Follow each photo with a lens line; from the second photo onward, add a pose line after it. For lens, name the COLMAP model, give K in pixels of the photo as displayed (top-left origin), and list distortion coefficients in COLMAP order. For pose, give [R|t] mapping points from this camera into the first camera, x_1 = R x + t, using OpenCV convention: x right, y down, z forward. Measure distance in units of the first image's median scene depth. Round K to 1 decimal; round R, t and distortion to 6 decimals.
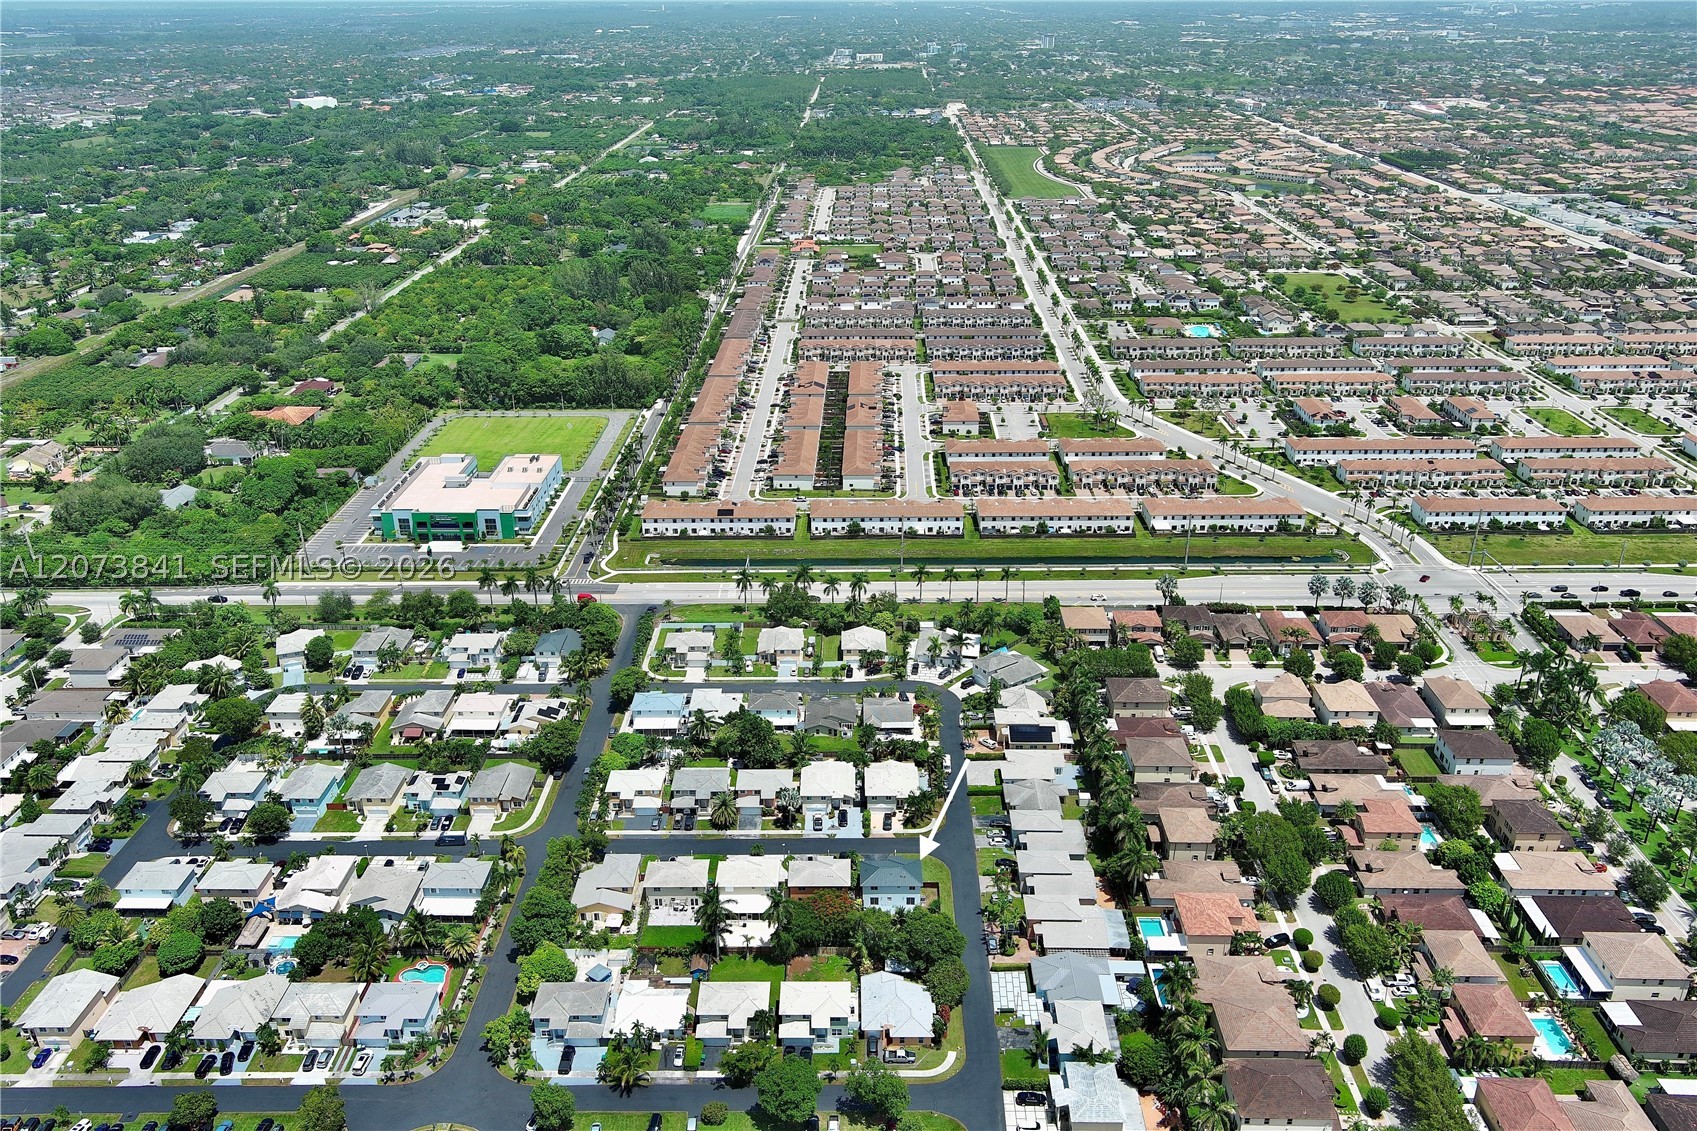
lens RADIAL K [[1316.5, 0, 845.9], [0, 1316.5, 559.0], [0, 0, 1]] dist [0.011601, -0.009547]
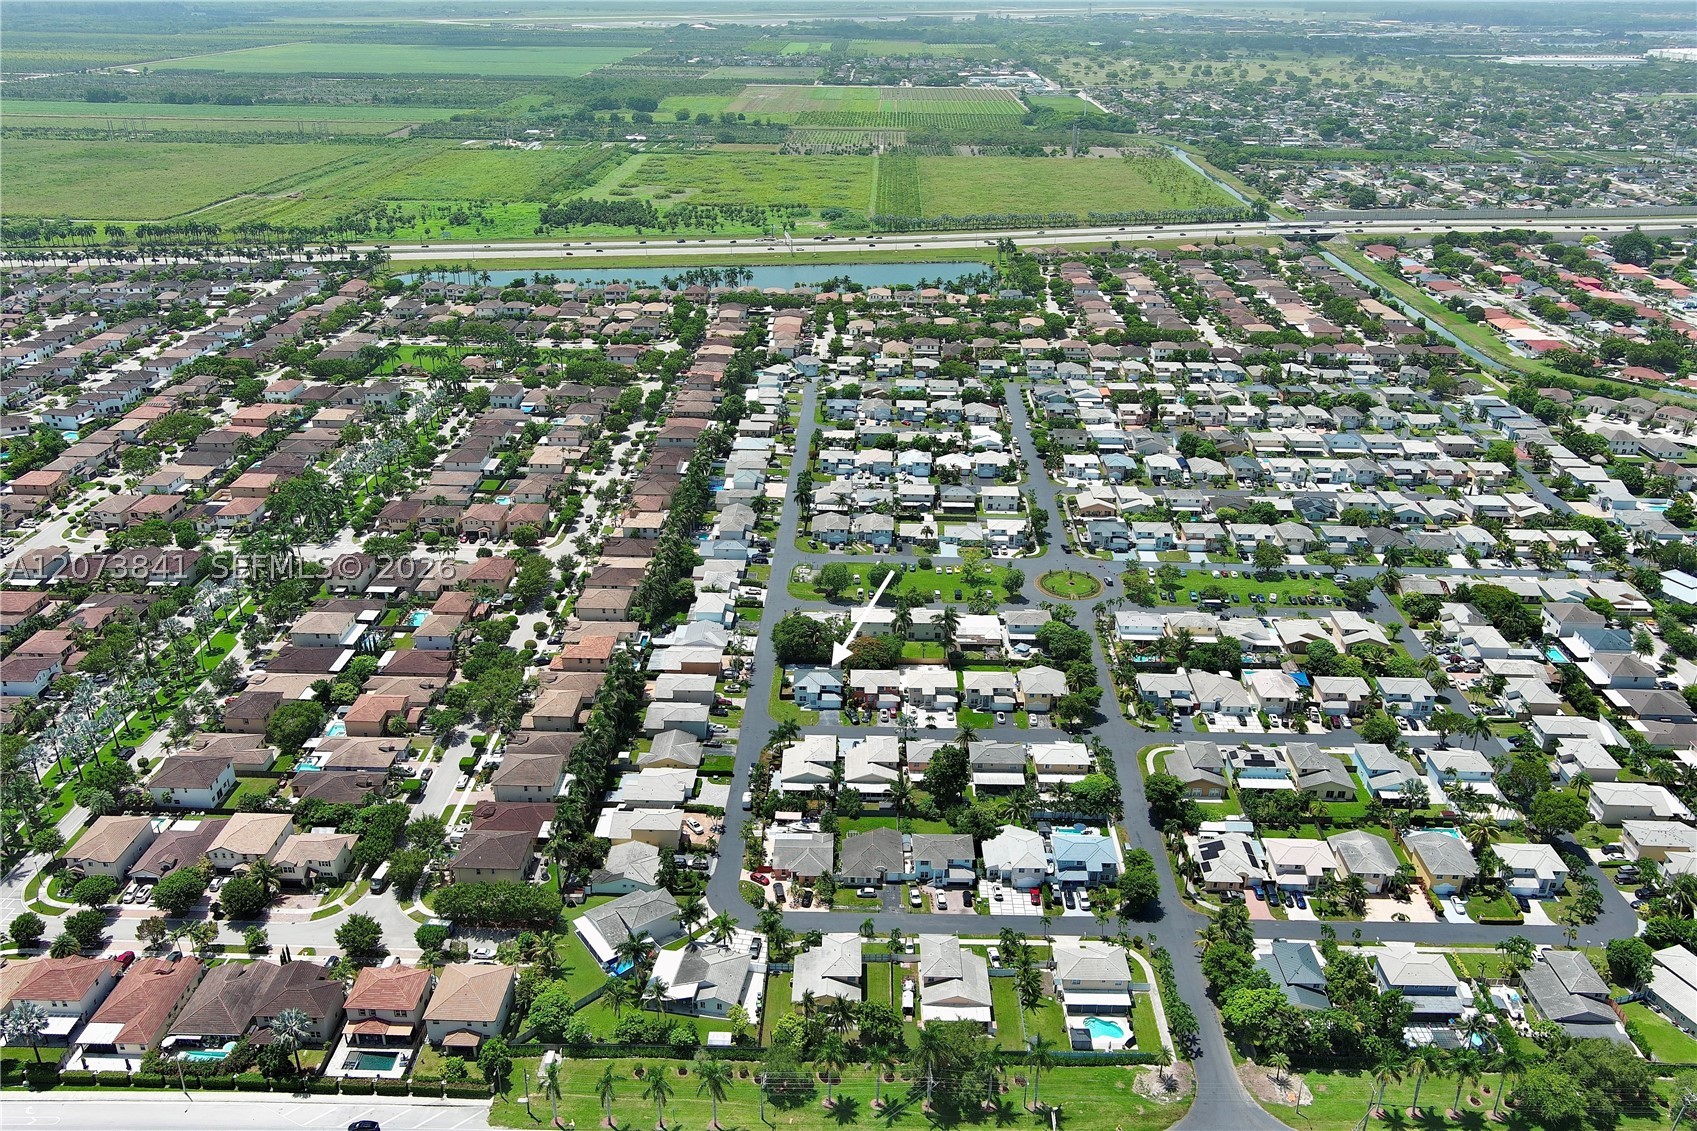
lens RADIAL K [[1316.5, 0, 845.9], [0, 1316.5, 559.0], [0, 0, 1]] dist [0.011601, -0.009547]
pose [[-0.999996, -0.001397, -0.002270, 0.008539], [-0.002627, 0.659768, 0.751465, -0.697043], [0.000448, 0.751468, -0.659769, 1.574421]]
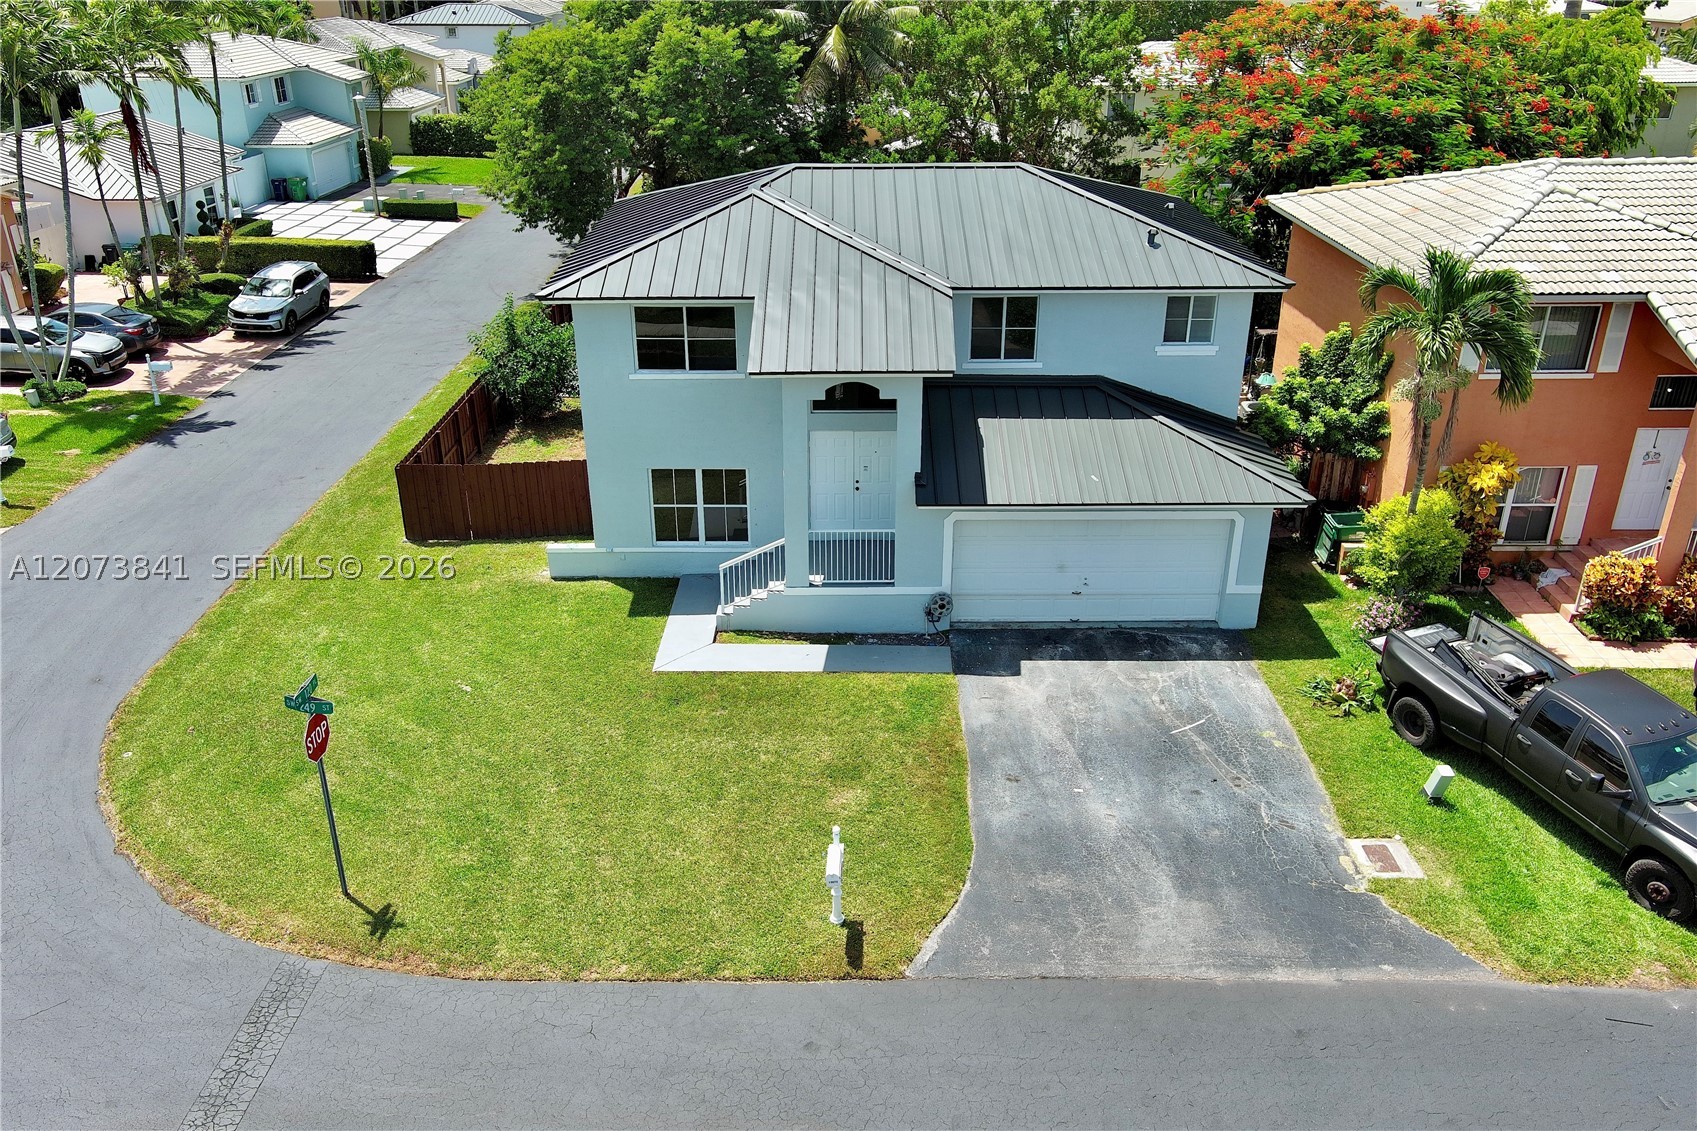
lens RADIAL K [[1316.5, 0, 845.9], [0, 1316.5, 559.0], [0, 0, 1]] dist [0.011601, -0.009547]
pose [[-0.999841, 0.014086, -0.010942, 0.034570], [0.001036, 0.658282, 0.752771, 0.165605], [0.017807, 0.752640, -0.658192, 0.979212]]
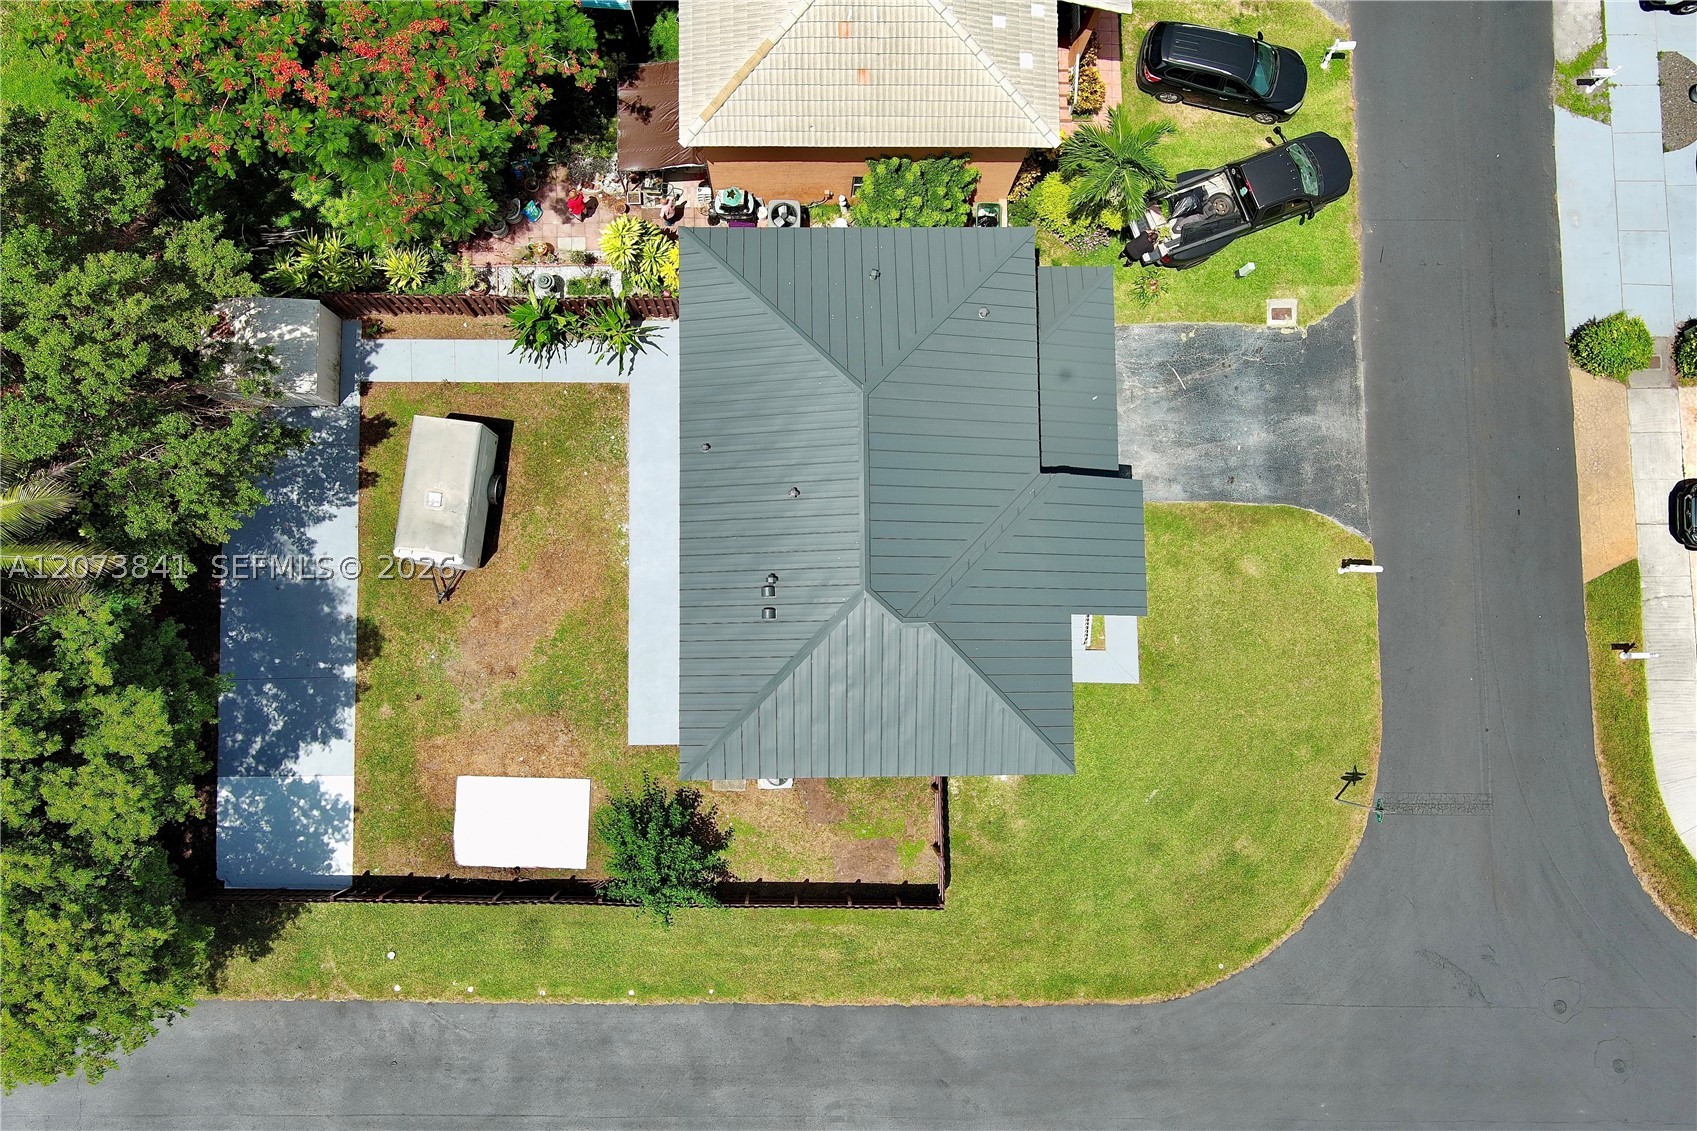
lens RADIAL K [[1323.1, 0, 841.4], [0, 1323.1, 560.7], [0, 0, 1]] dist [0.002650, 0.008972]
pose [[0.024100, 0.996669, -0.077910, 0.041849], [-0.432912, 0.080651, 0.897821, 0.127831], [0.901114, 0.012091, 0.433413, 0.863147]]
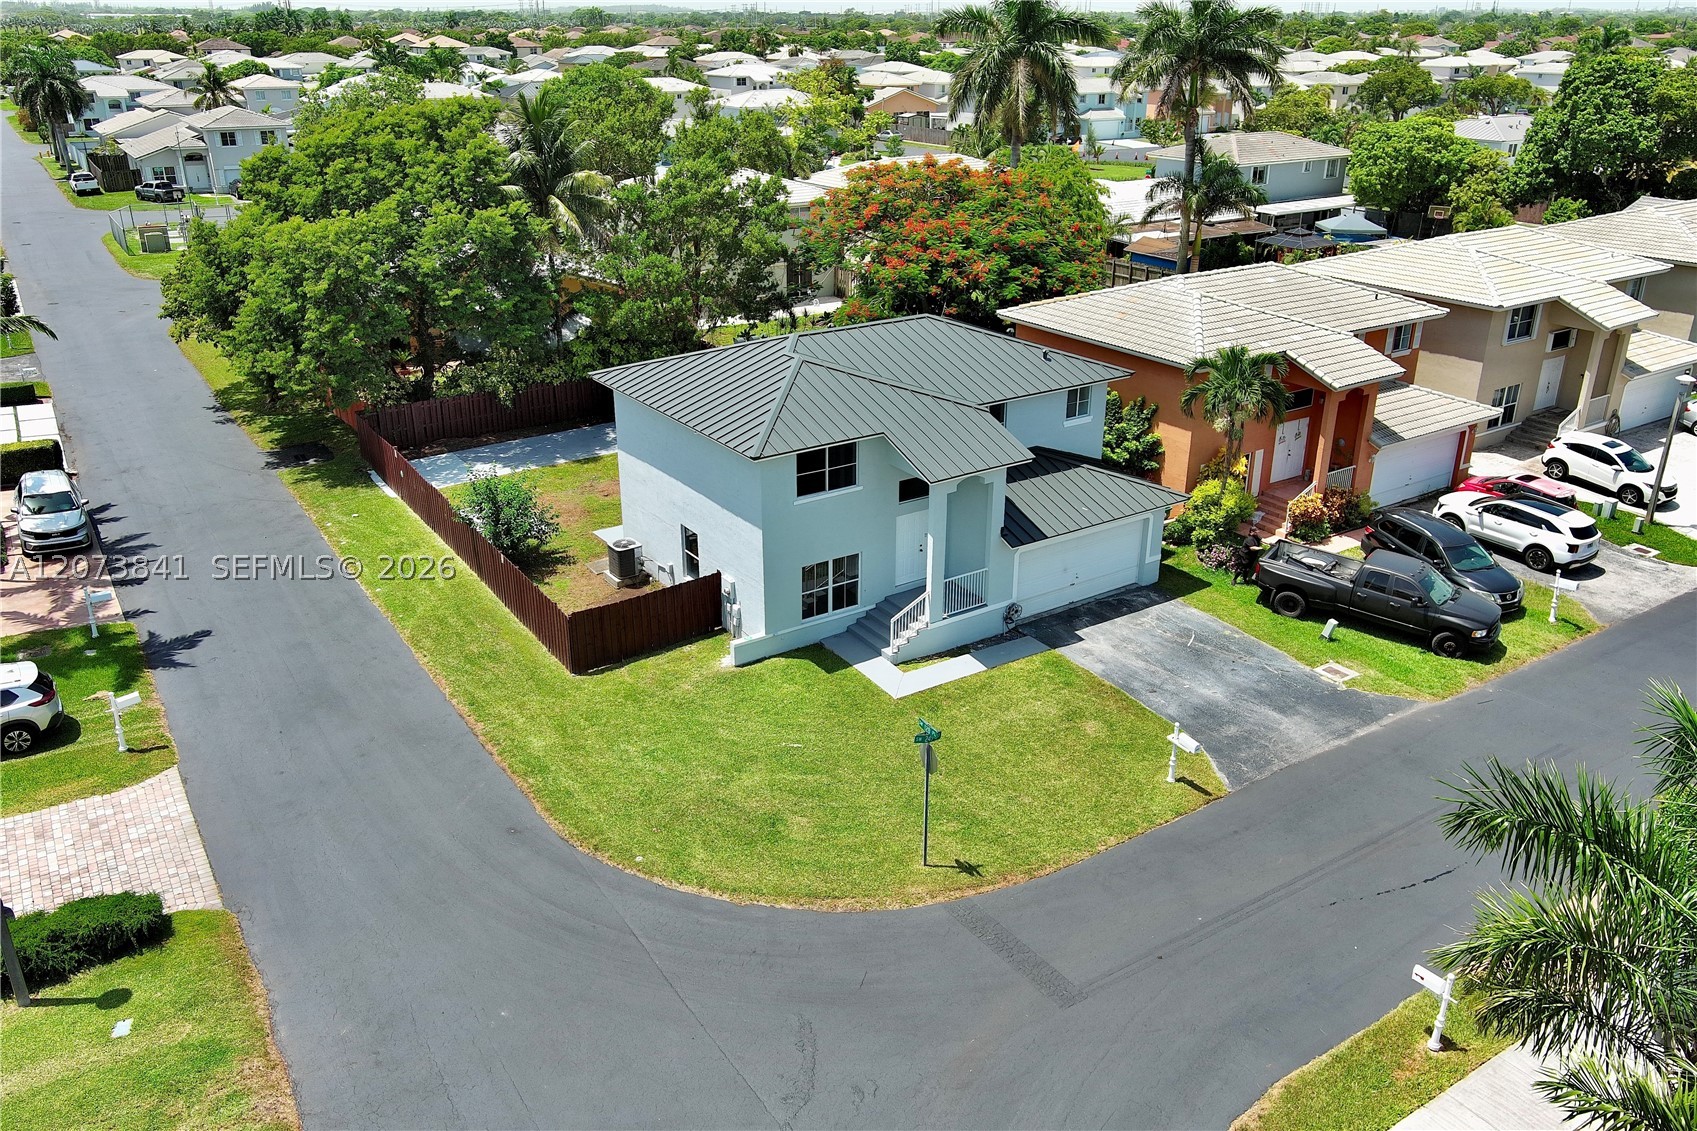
lens RADIAL K [[1316.5, 0, 845.9], [0, 1316.5, 559.0], [0, 0, 1]] dist [0.011601, -0.009547]
pose [[-0.819950, 0.222826, -0.527286, 0.097543], [-0.230546, 0.714574, 0.660479, 0.149423], [0.523956, 0.663124, -0.534543, 0.981890]]
